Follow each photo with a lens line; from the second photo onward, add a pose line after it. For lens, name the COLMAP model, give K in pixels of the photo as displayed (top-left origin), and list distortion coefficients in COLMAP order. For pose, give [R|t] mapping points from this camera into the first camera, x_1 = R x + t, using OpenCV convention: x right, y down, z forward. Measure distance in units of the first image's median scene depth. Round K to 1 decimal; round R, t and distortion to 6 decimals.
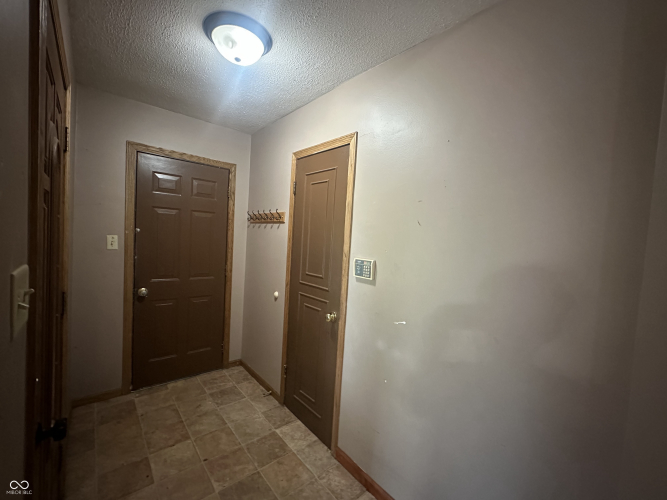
lens RADIAL K [[265.8, 0, 335.4], [0, 265.8, 251.2], [0, 0, 1]] dist [0.002570, 0.000273]
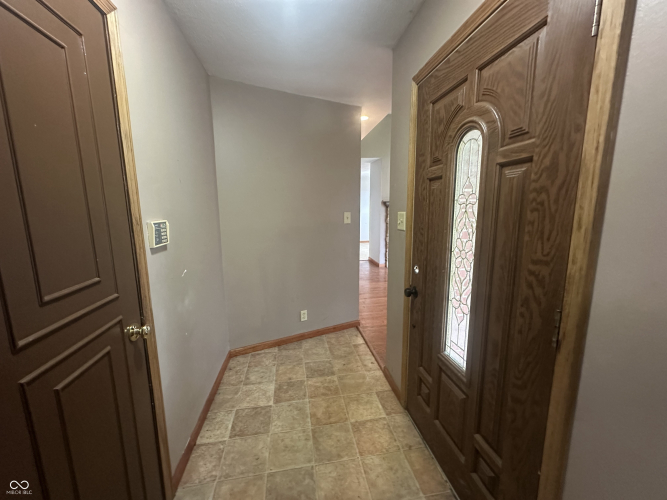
lens RADIAL K [[265.8, 0, 334.6], [0, 265.8, 247.9], [0, 0, 1]] dist [0.002570, 0.000273]
pose [[-0.838428, -0.145663, 0.525187, -0.892976], [-0.028694, 0.974084, 0.224358, -0.103817], [-0.544257, 0.173038, -0.820879, 1.679660]]
